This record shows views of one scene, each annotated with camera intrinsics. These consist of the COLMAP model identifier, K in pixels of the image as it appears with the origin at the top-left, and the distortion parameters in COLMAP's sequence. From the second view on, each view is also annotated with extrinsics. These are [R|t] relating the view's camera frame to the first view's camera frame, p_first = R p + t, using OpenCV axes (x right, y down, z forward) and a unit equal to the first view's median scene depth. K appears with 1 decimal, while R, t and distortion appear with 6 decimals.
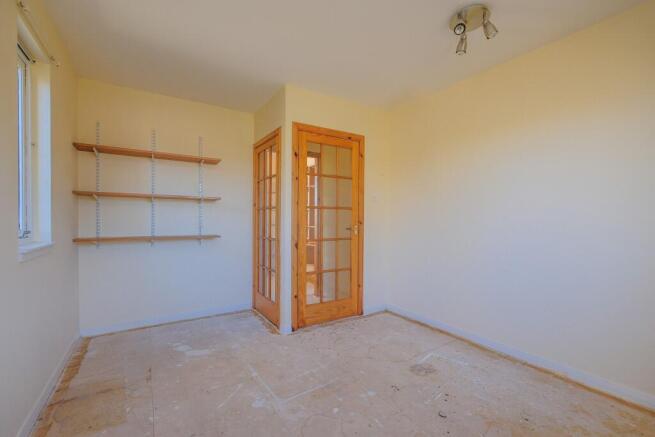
lens RADIAL K [[289.8, 0, 330.4], [0, 289.8, 216.0], [0, 0, 1]] dist [-0.003115, 0.000162]
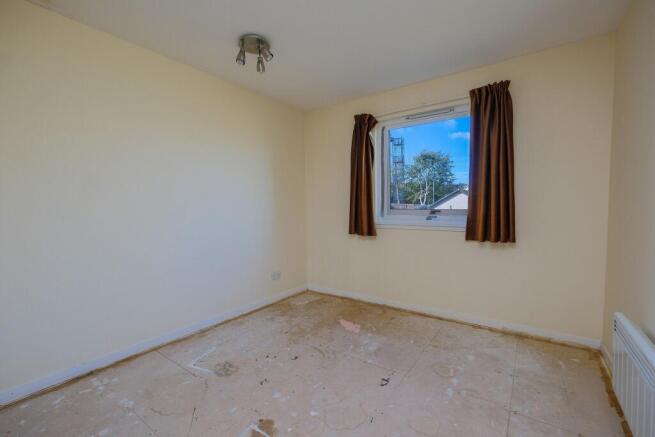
lens RADIAL K [[289.8, 0, 330.1], [0, 289.8, 218.0], [0, 0, 1]] dist [-0.003115, 0.000162]
pose [[-0.369177, -0.038234, 0.928572, -0.661749], [0.007143, 0.999007, 0.043974, -0.011064], [-0.929332, 0.022867, -0.368537, 0.986026]]
